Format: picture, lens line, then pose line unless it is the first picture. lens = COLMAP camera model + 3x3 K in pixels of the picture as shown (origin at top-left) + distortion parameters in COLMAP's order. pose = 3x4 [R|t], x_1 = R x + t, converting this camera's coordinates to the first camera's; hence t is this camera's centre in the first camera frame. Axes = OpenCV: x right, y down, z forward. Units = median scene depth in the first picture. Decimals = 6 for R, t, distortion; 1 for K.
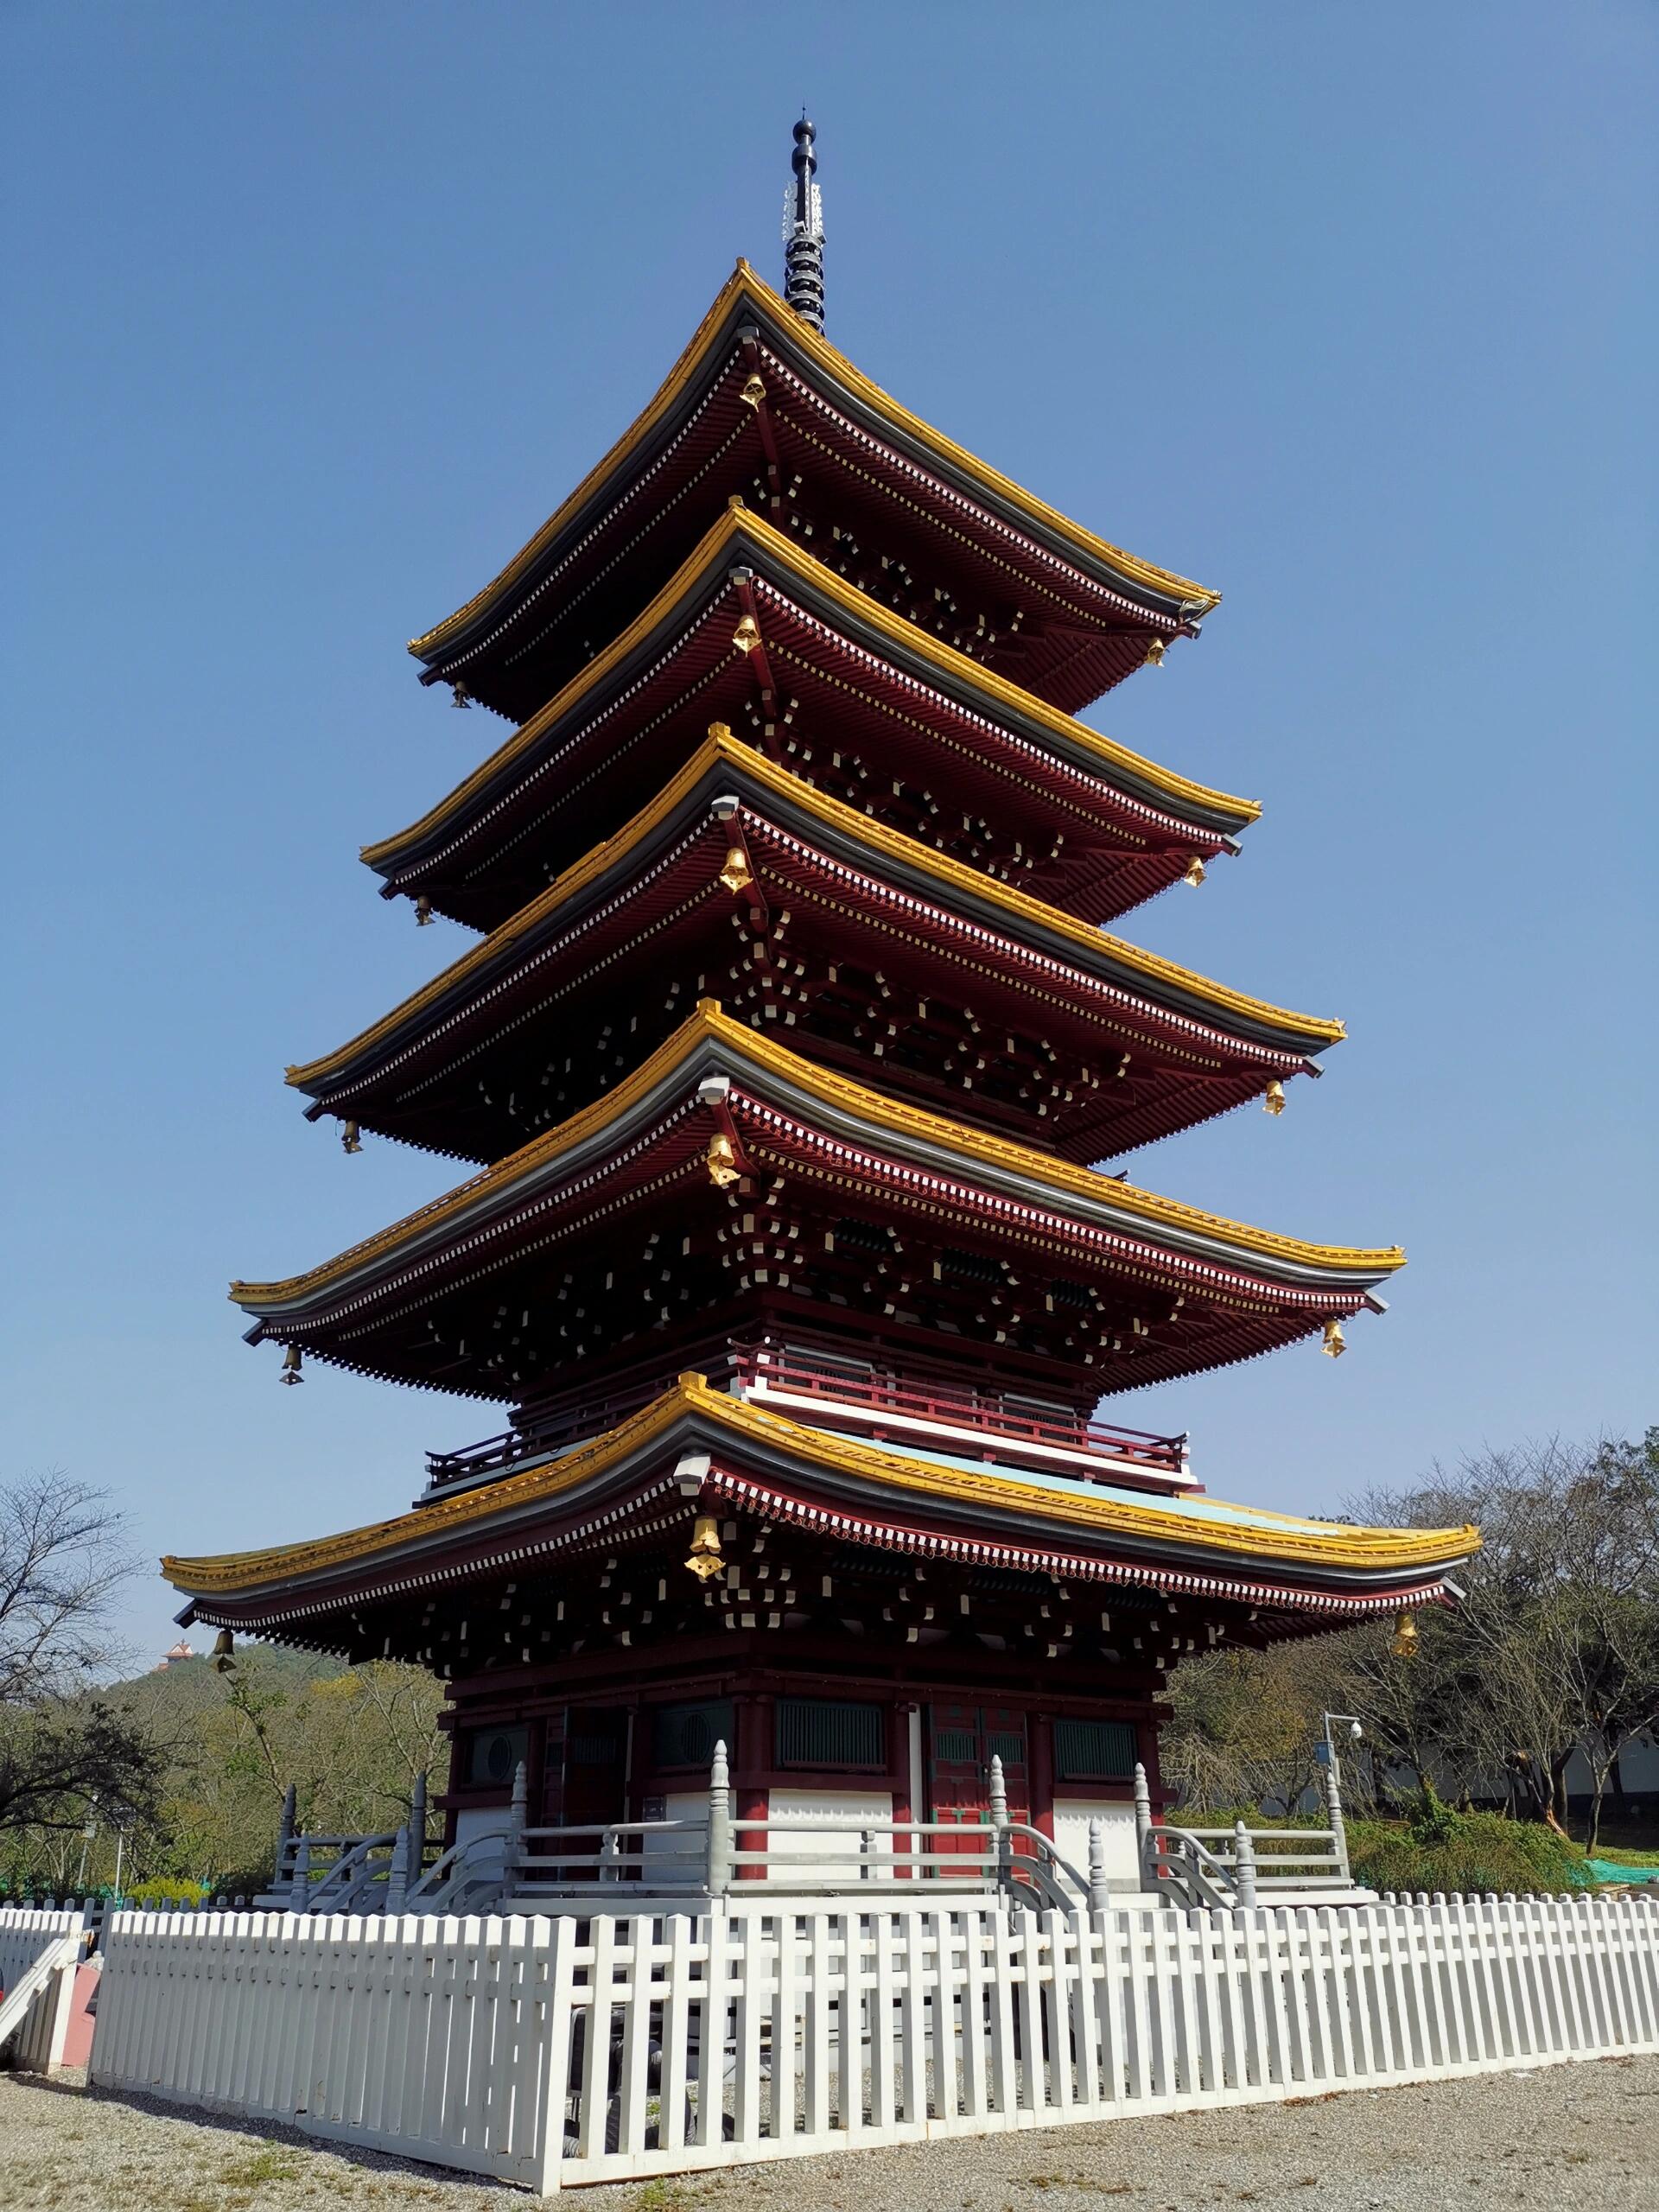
lens RADIAL K [[1689.0, 0, 829.5], [0, 1689.0, 1106.0], [0, 0, 1]] dist [0.052901, -0.054871]
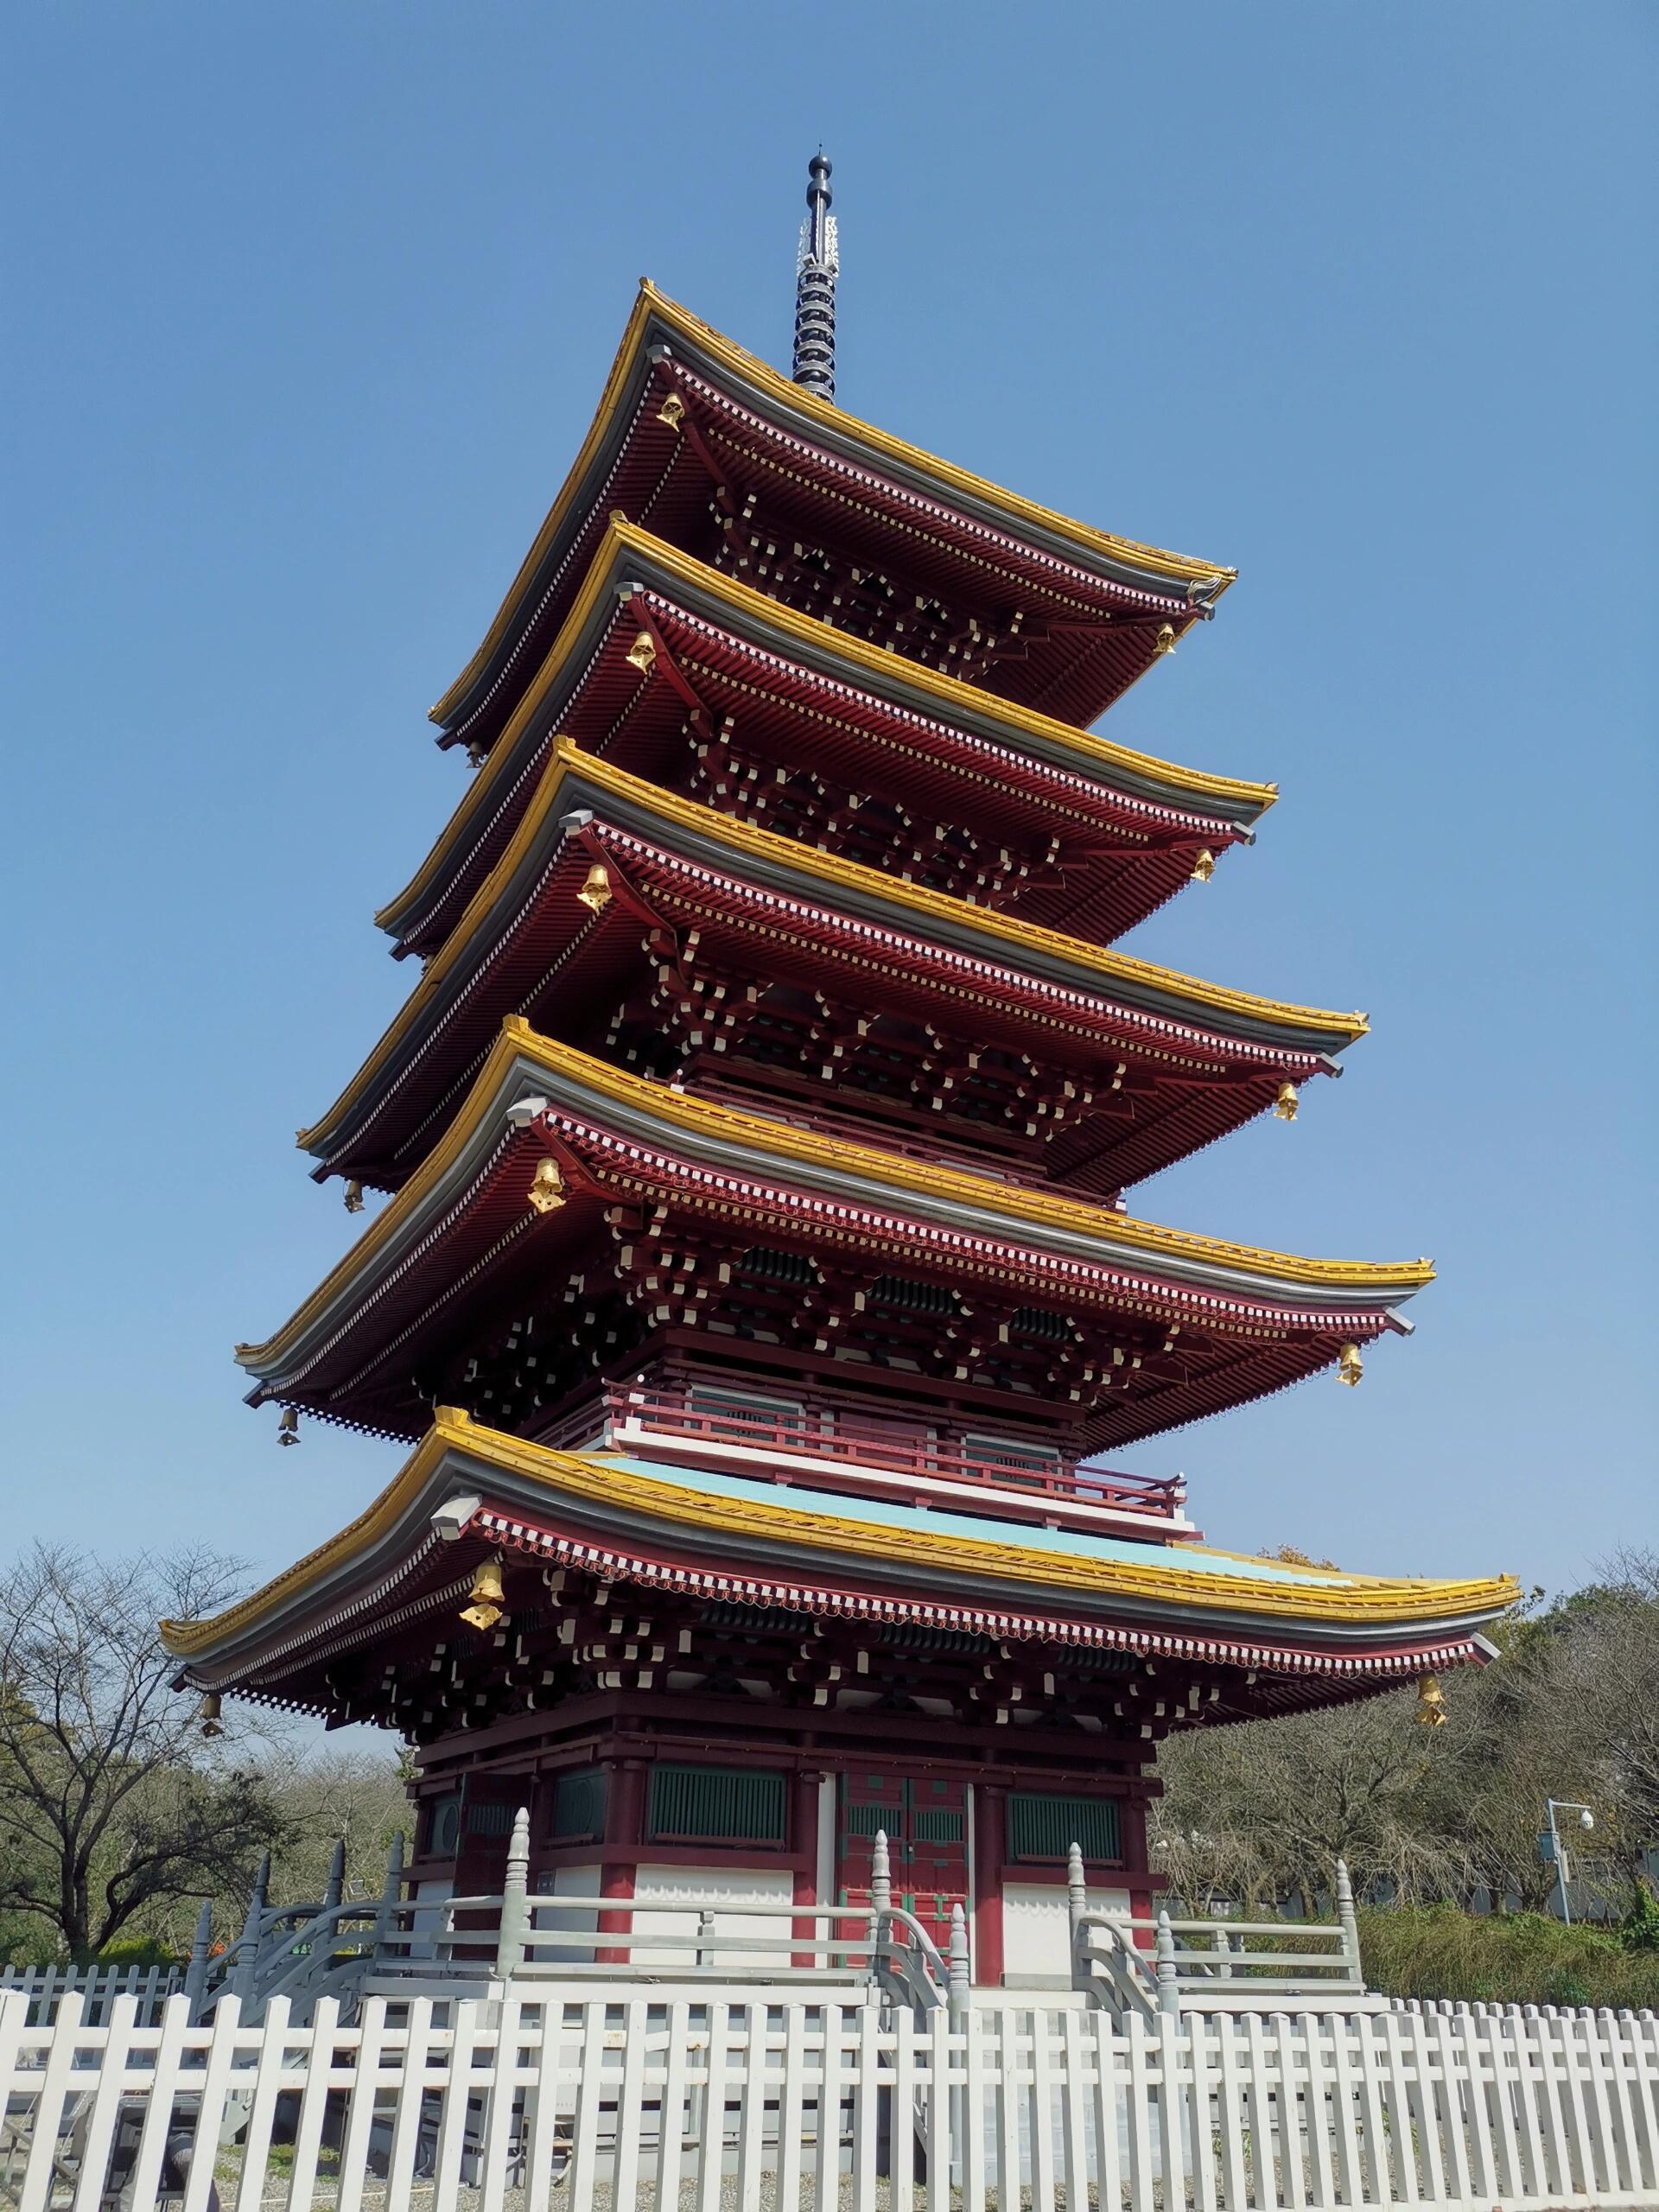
lens RADIAL K [[1689.0, 0, 829.5], [0, 1689.0, 1106.0], [0, 0, 1]] dist [0.052901, -0.054871]
pose [[0.983198, -0.058086, -0.173055, 0.209200], [0.050604, 0.997596, -0.047345, 0.032630], [0.175389, 0.037793, 0.983774, 0.075334]]
